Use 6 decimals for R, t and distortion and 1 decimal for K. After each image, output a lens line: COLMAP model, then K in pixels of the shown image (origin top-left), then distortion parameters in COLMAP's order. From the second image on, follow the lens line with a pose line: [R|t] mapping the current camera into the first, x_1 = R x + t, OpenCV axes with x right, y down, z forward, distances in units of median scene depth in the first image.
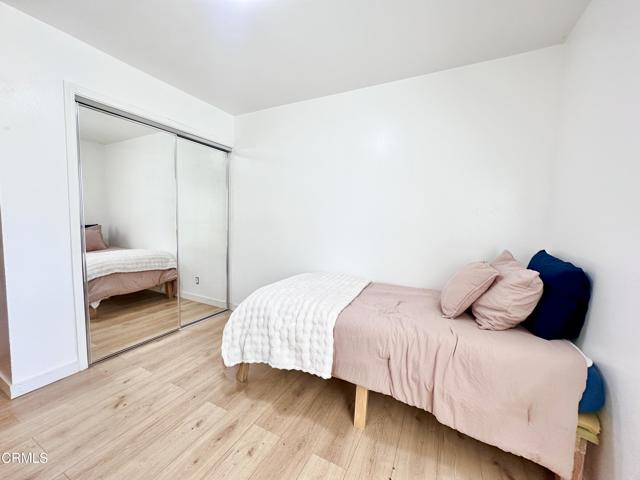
lens RADIAL K [[254.0, 0, 318.6], [0, 254.0, 240.7], [0, 0, 1]] dist [0.000673, -0.000385]
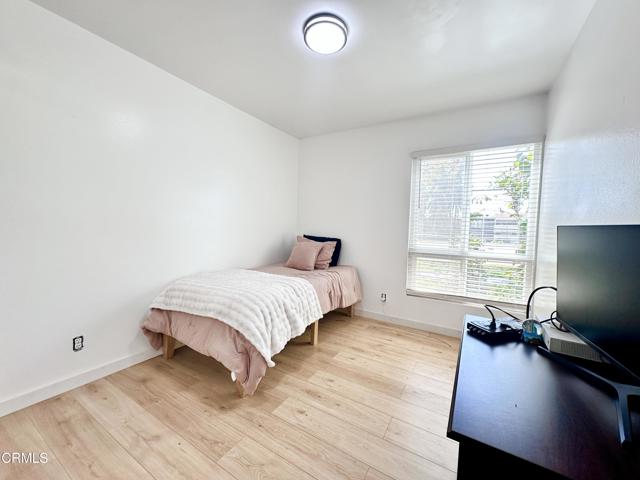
lens RADIAL K [[254.0, 0, 319.1], [0, 254.0, 239.7], [0, 0, 1]] dist [0.000673, -0.000385]
pose [[0.064442, -0.051791, 0.996577, -1.506524], [0.065585, 0.996713, 0.047557, -0.043555], [-0.995764, 0.062296, 0.067627, 0.820633]]
